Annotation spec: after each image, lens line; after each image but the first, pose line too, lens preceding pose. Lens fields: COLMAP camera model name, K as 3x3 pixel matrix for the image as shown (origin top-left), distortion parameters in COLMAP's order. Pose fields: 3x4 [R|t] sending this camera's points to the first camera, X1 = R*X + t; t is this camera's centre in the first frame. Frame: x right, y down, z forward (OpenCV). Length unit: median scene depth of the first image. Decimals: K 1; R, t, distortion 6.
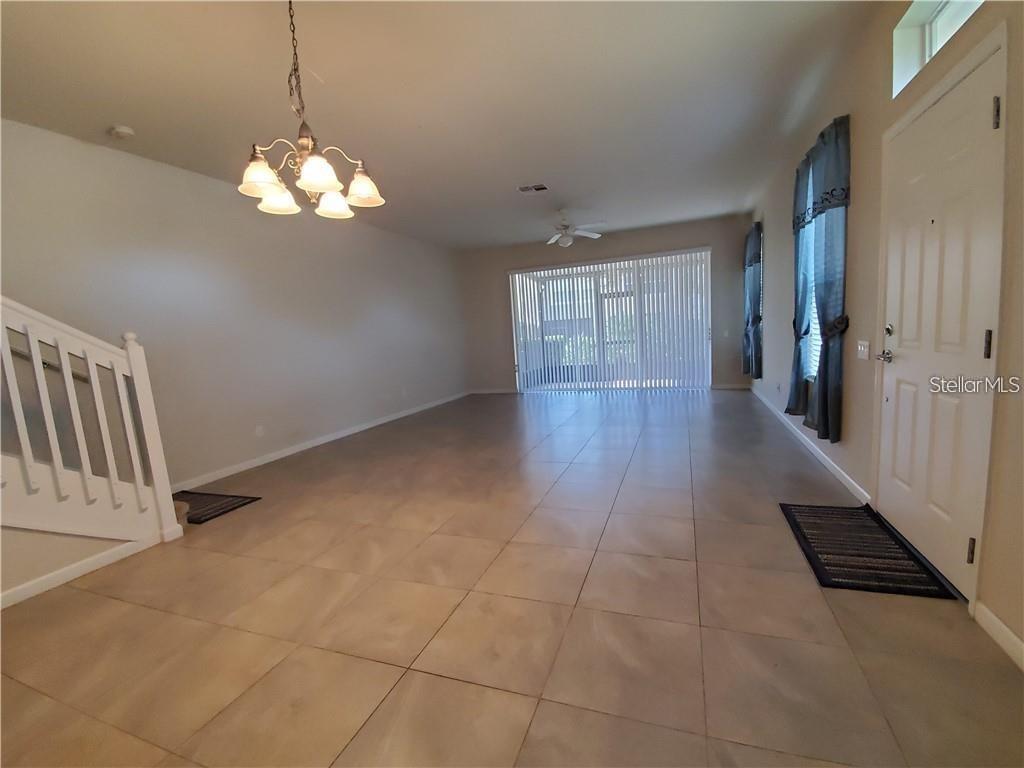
lens RADIAL K [[442.6, 0, 527.1], [0, 442.6, 387.2], [0, 0, 1]] dist [0.001566, -0.009398]
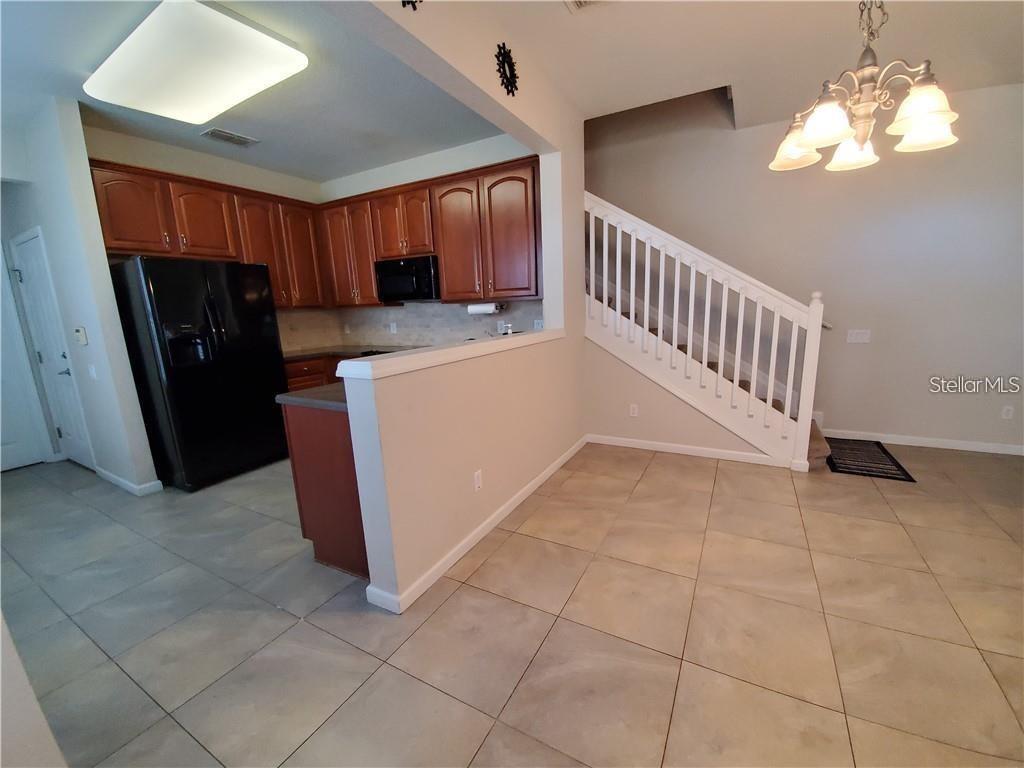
lens RADIAL K [[408.2, 0, 521.9], [0, 408.2, 387.4], [0, 0, 1]] dist [0.006816, -0.016724]
pose [[-0.153585, 0.262596, -0.952604, 0.266759], [-0.076314, 0.958011, 0.276390, -0.103825], [0.985184, 0.115146, -0.127096, 0.345013]]
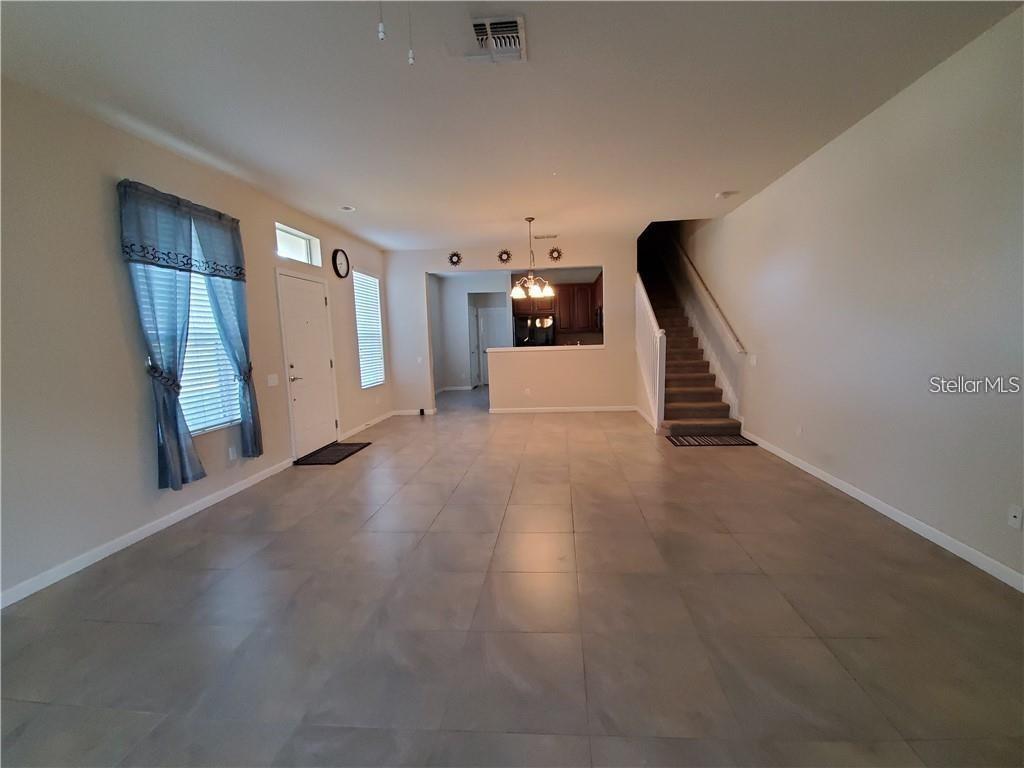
lens RADIAL K [[442.6, 0, 527.1], [0, 442.6, 387.2], [0, 0, 1]] dist [0.001566, -0.009398]
pose [[-0.962294, 0.123426, -0.242399, 0.206639], [0.061631, 0.966886, 0.247654, -0.352536], [0.264939, 0.223376, -0.938035, 2.411410]]
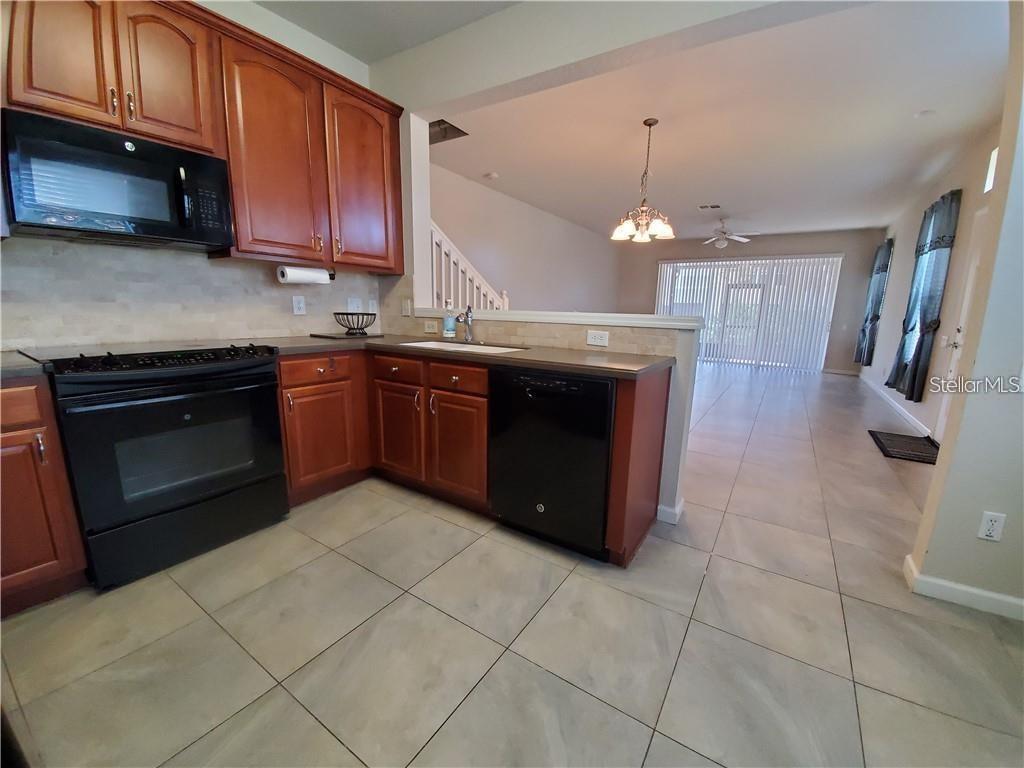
lens RADIAL K [[408.2, 0, 521.9], [0, 408.2, 387.4], [0, 0, 1]] dist [0.006816, -0.016724]
pose [[0.967537, 0.134943, -0.213689, -0.329406], [-0.119218, 0.989232, 0.084898, 0.118430], [0.222844, -0.056666, 0.973206, -0.660075]]
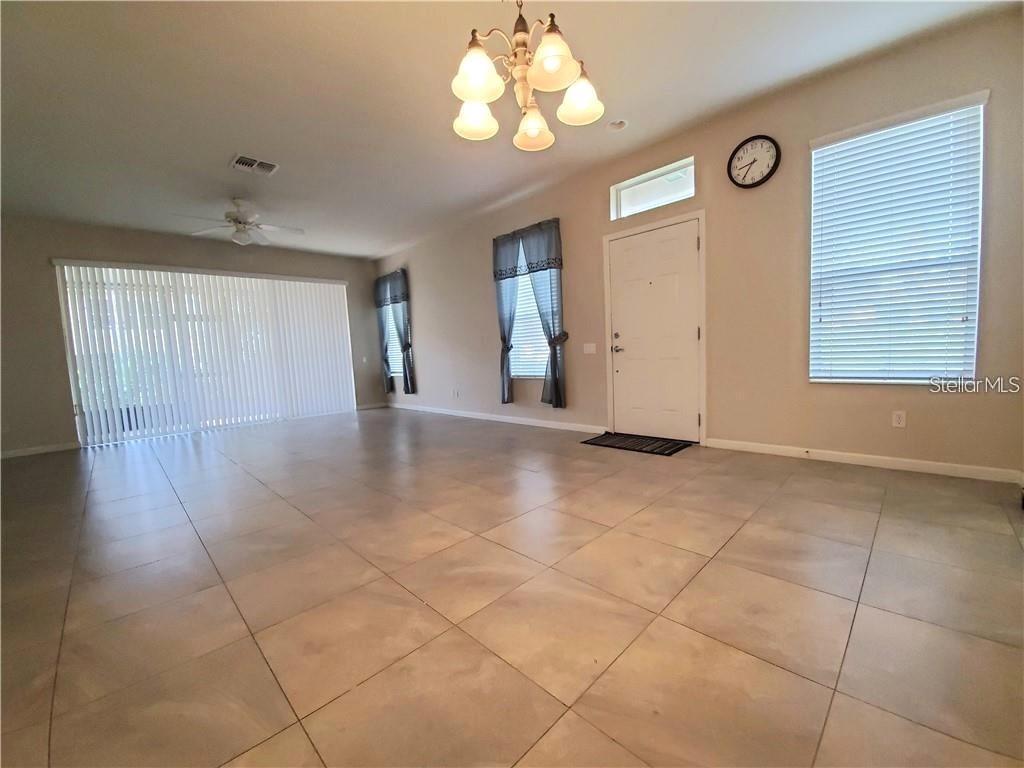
lens RADIAL K [[408.2, 0, 521.9], [0, 408.2, 387.4], [0, 0, 1]] dist [0.006816, -0.016724]
pose [[0.426957, -0.033302, 0.903658, -0.751624], [0.131793, 0.990943, -0.025750, 0.067293], [-0.894616, 0.130090, 0.427479, 0.469124]]
